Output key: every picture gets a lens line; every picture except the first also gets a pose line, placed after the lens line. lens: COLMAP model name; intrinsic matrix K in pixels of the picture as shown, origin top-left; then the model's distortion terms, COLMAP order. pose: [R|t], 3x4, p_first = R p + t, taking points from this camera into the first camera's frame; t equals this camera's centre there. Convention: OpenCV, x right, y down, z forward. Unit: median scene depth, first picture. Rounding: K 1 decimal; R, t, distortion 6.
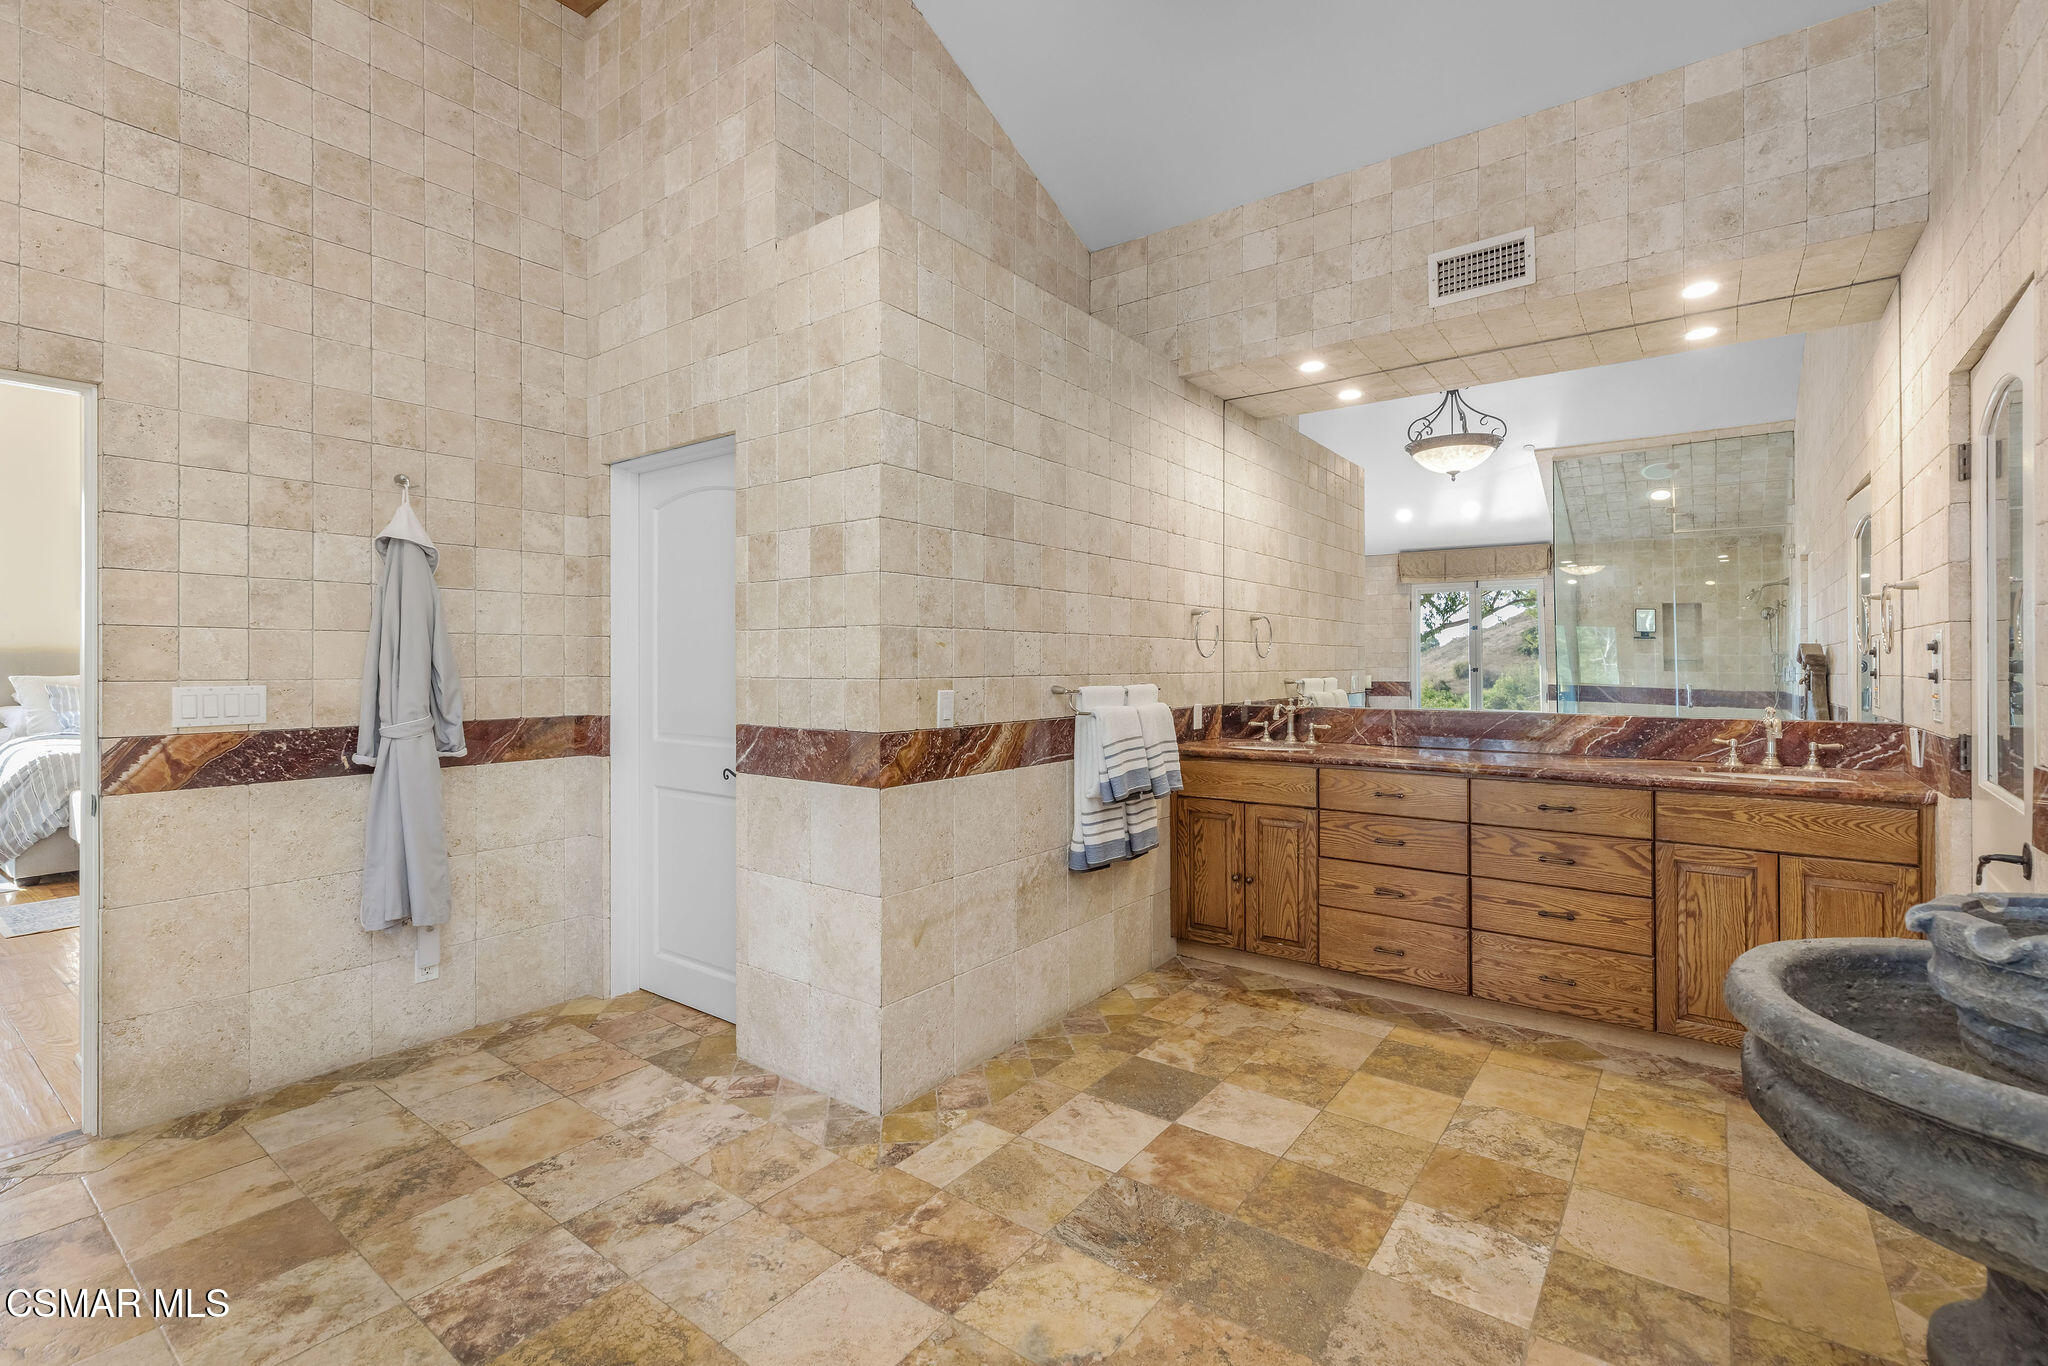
lens RADIAL K [[914.0, 0, 1026.8], [0, 914.0, 673.5], [0, 0, 1]] dist [0.002448, -0.001762]
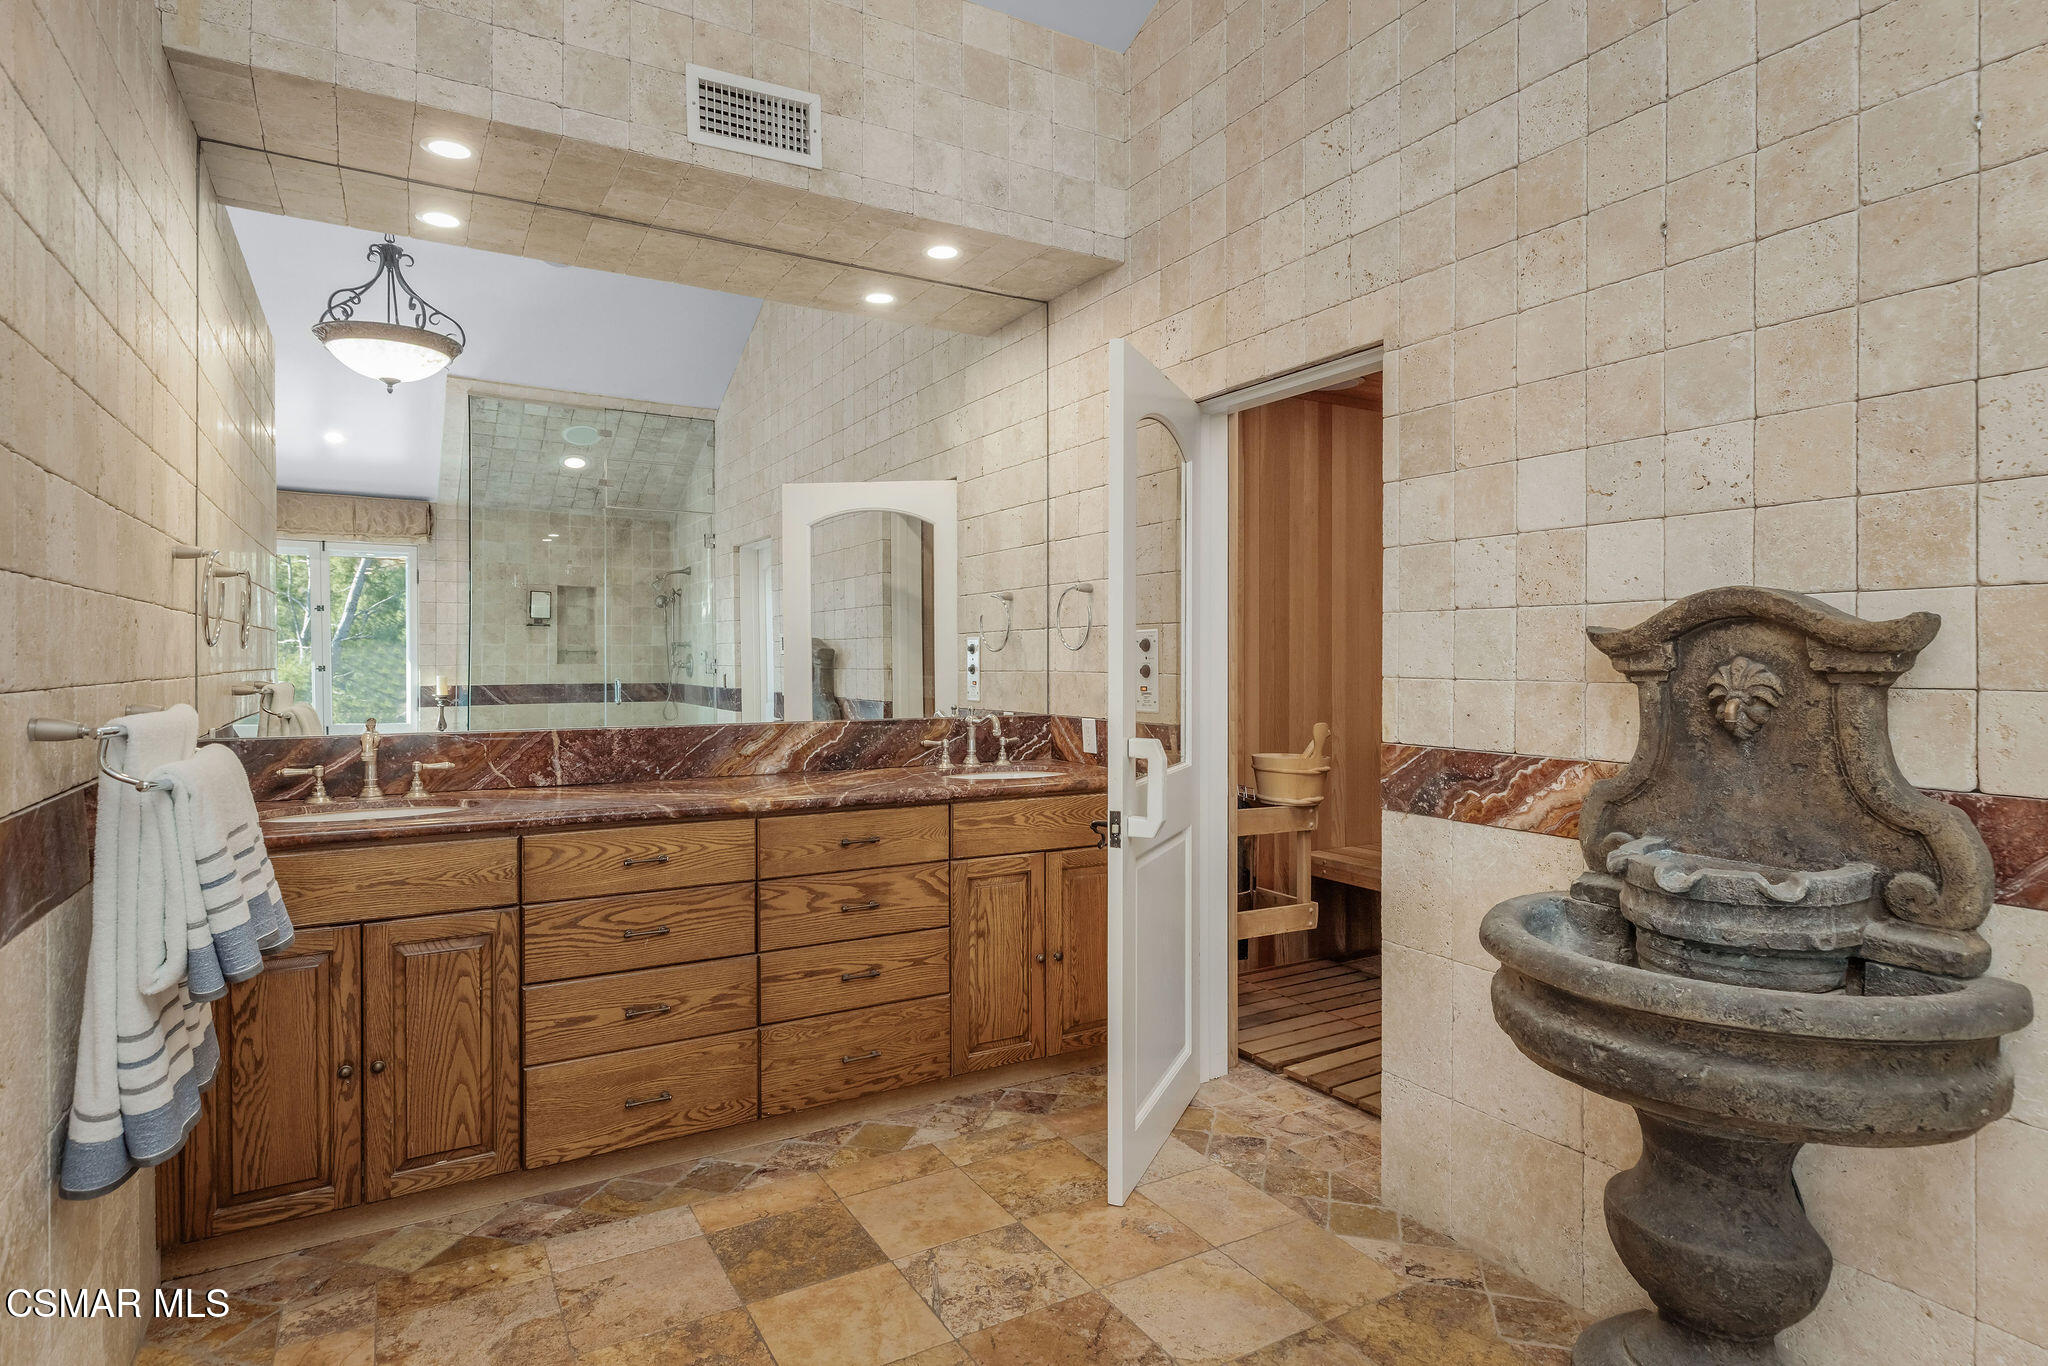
lens RADIAL K [[1106.1, 0, 1030.2], [0, 1106.1, 664.5], [0, 0, 1]] dist [0.001542, 0.000589]
pose [[0.377330, -0.005002, 0.926066, -0.237121], [0.009303, 0.999955, 0.001610, -0.006183], [-0.926032, 0.008008, 0.377359, 0.460311]]
